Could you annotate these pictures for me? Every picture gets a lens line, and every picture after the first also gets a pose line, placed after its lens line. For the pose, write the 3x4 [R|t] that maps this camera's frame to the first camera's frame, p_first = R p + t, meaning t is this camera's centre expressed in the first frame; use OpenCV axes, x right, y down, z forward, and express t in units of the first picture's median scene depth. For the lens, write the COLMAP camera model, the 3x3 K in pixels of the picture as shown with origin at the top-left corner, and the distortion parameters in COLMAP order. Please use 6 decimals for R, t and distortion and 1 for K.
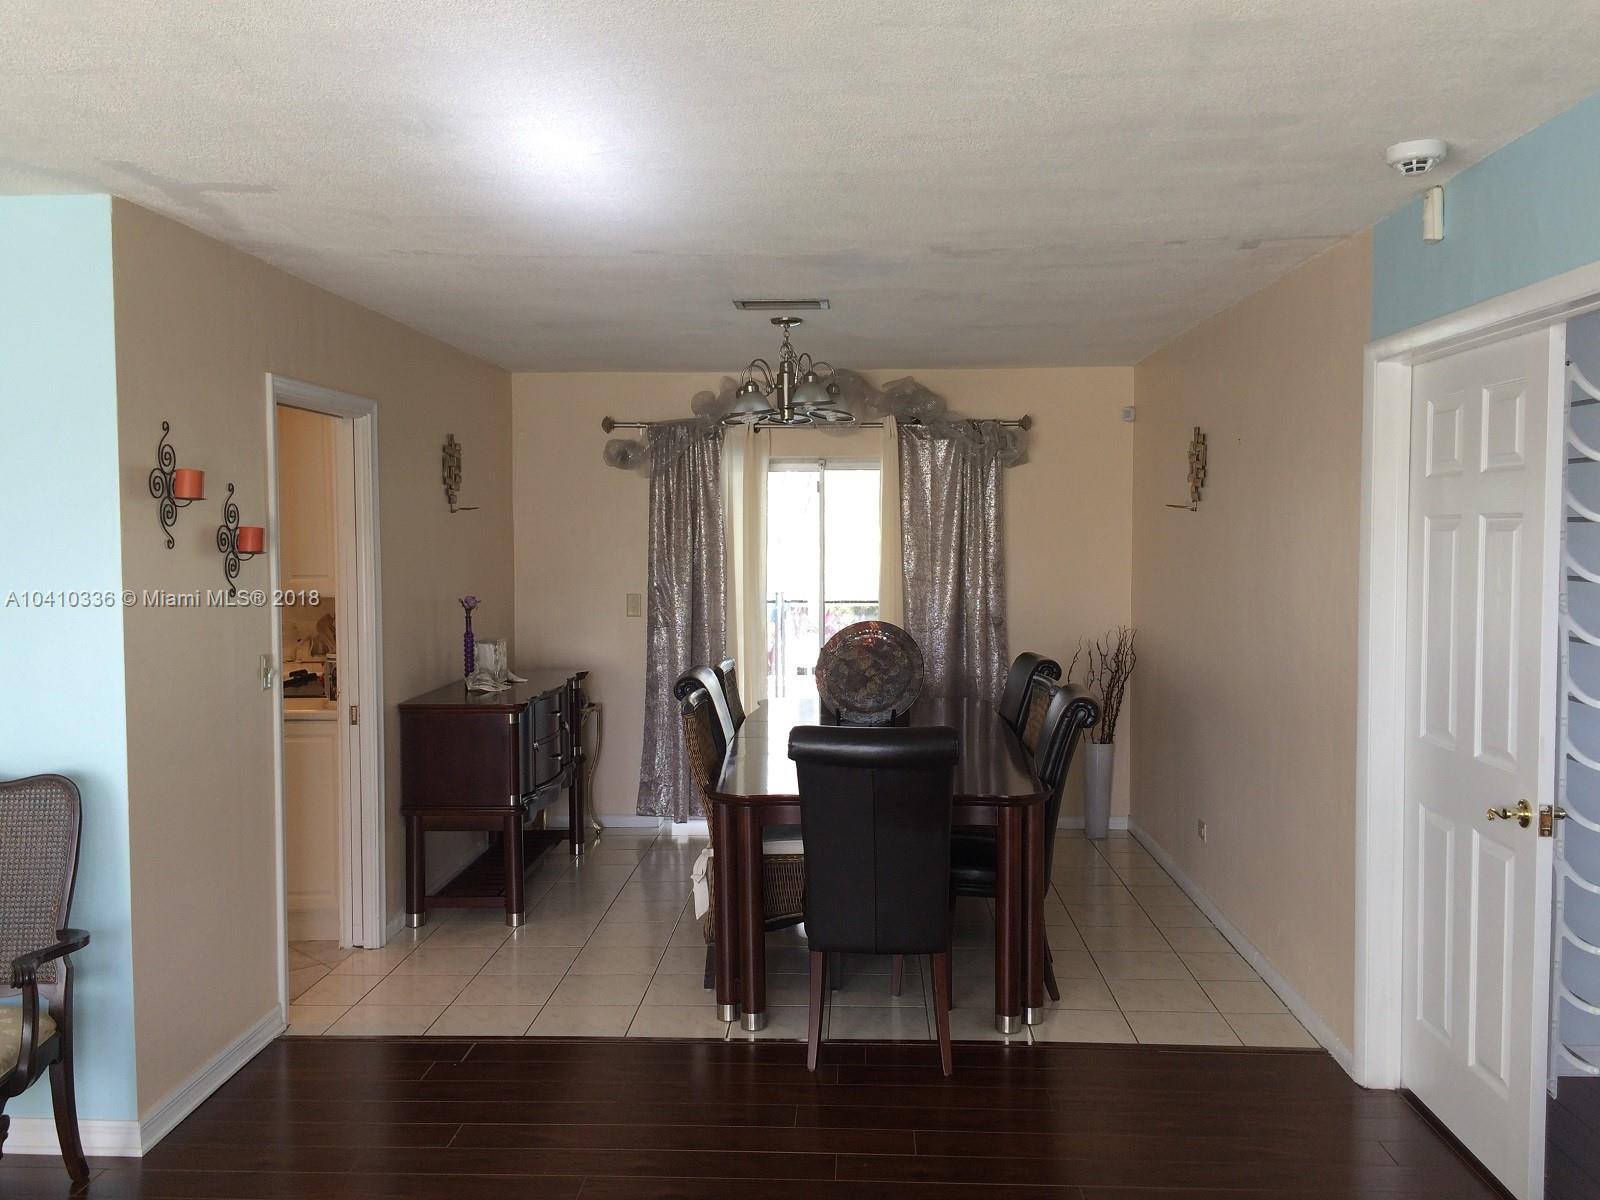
lens RADIAL K [[1382.1, 0, 802.0], [0, 1382.1, 596.6], [0, 0, 1]] dist [0.075448, -0.009128]
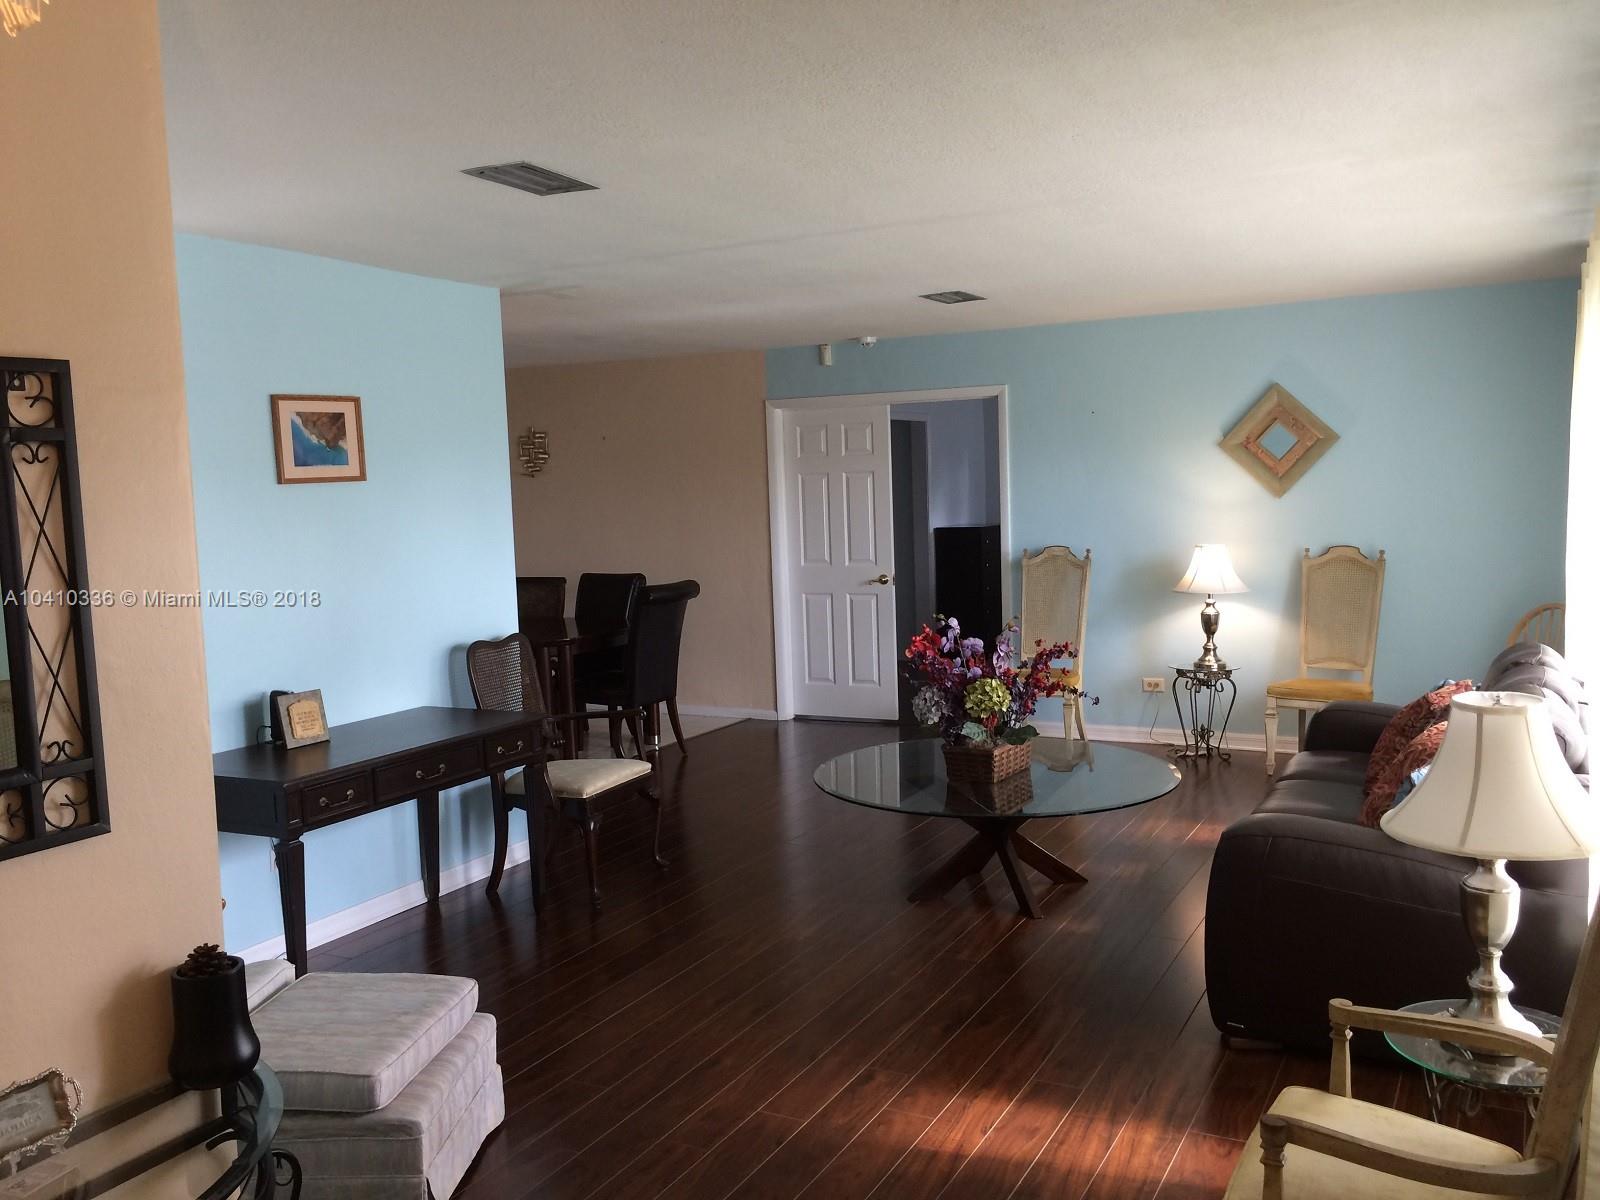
lens RADIAL K [[1382.1, 0, 800.6], [0, 1382.1, 603.0], [0, 0, 1]] dist [0.075448, -0.009128]
pose [[0.427632, -0.091680, 0.899292, -1.662805], [0.078975, 0.994829, 0.063866, 0.010965], [-0.900496, 0.043710, 0.432661, -0.019868]]
